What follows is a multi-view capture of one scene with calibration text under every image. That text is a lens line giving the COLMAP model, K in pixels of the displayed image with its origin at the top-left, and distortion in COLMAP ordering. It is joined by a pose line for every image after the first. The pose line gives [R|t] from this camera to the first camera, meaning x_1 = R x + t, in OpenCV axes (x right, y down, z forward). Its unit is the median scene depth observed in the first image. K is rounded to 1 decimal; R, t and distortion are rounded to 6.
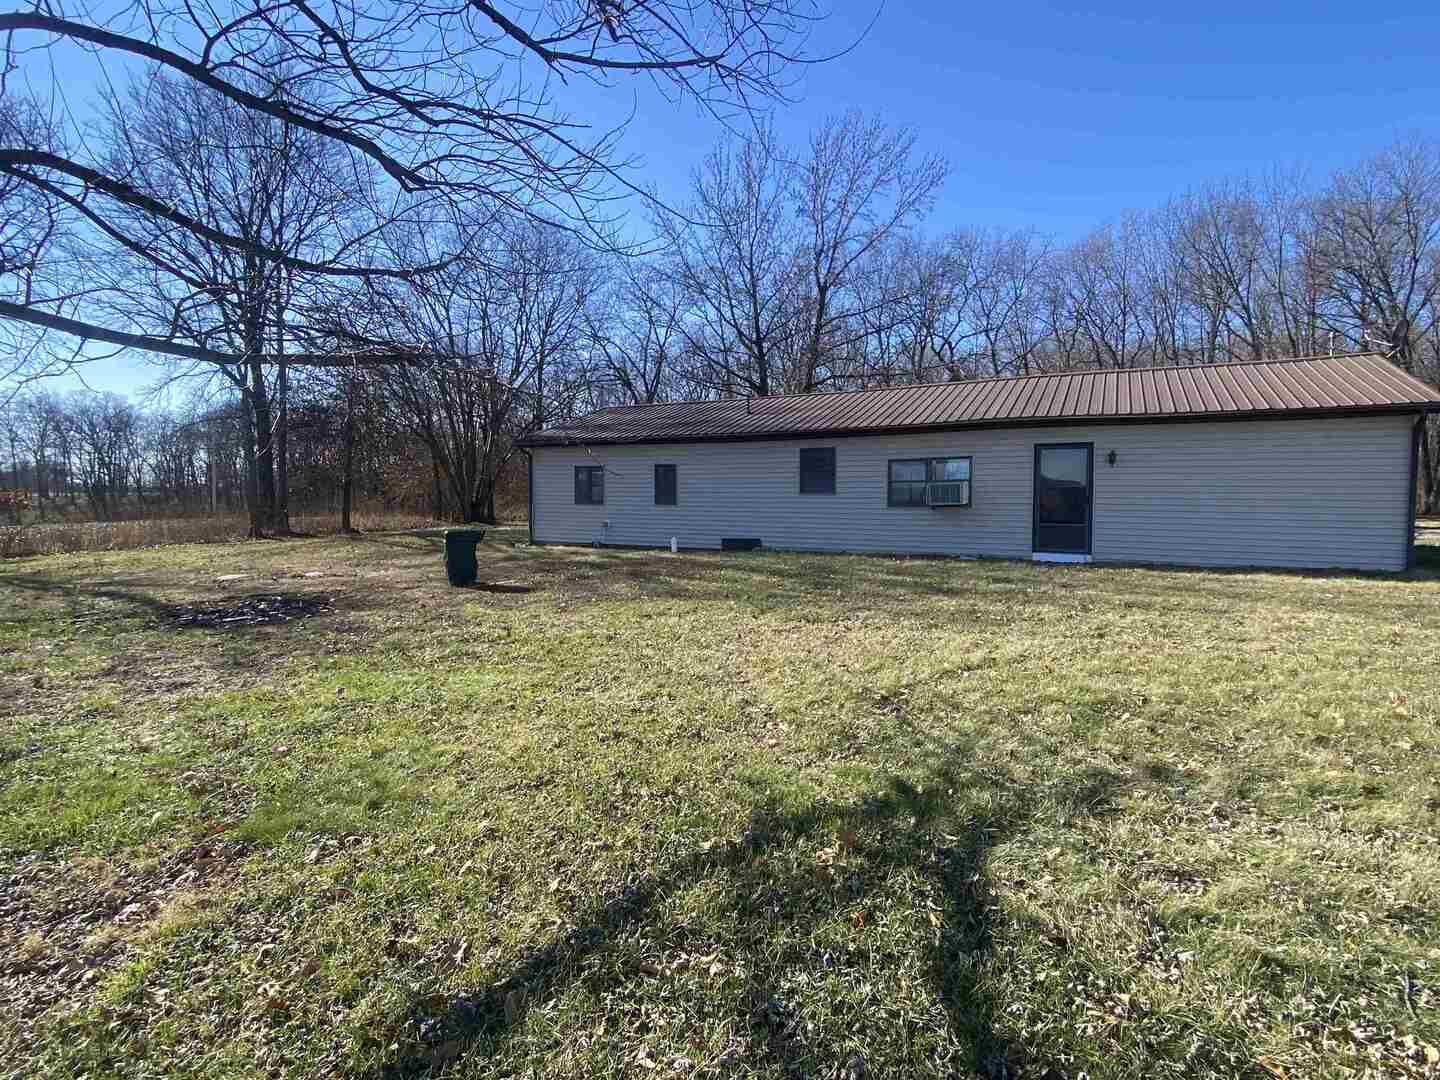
lens RADIAL K [[717.0, 0, 720.0], [0, 717.0, 540.0], [0, 0, 1]] dist [0.000502, 0.000081]
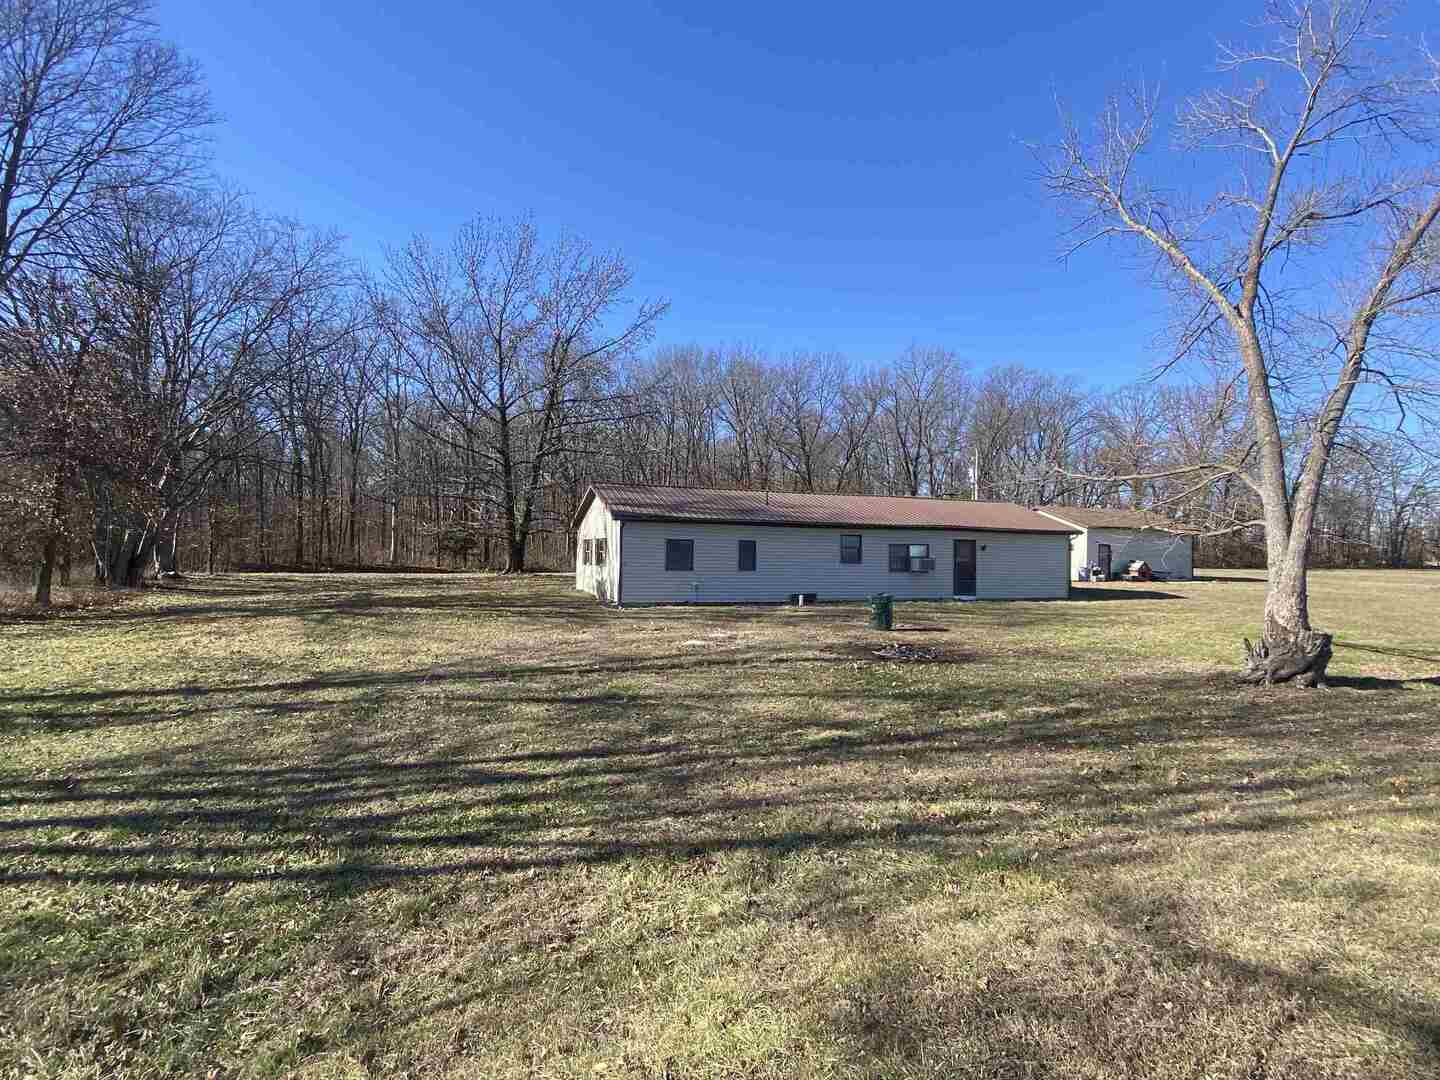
lens RADIAL K [[717.0, 0, 720.0], [0, 717.0, 540.0], [0, 0, 1]] dist [0.000502, 0.000081]
pose [[0.670031, 0.029637, 0.741742, -1.338172], [0.035088, 0.996821, -0.071525, -0.016112], [-0.741504, 0.073950, 0.666861, 0.178934]]
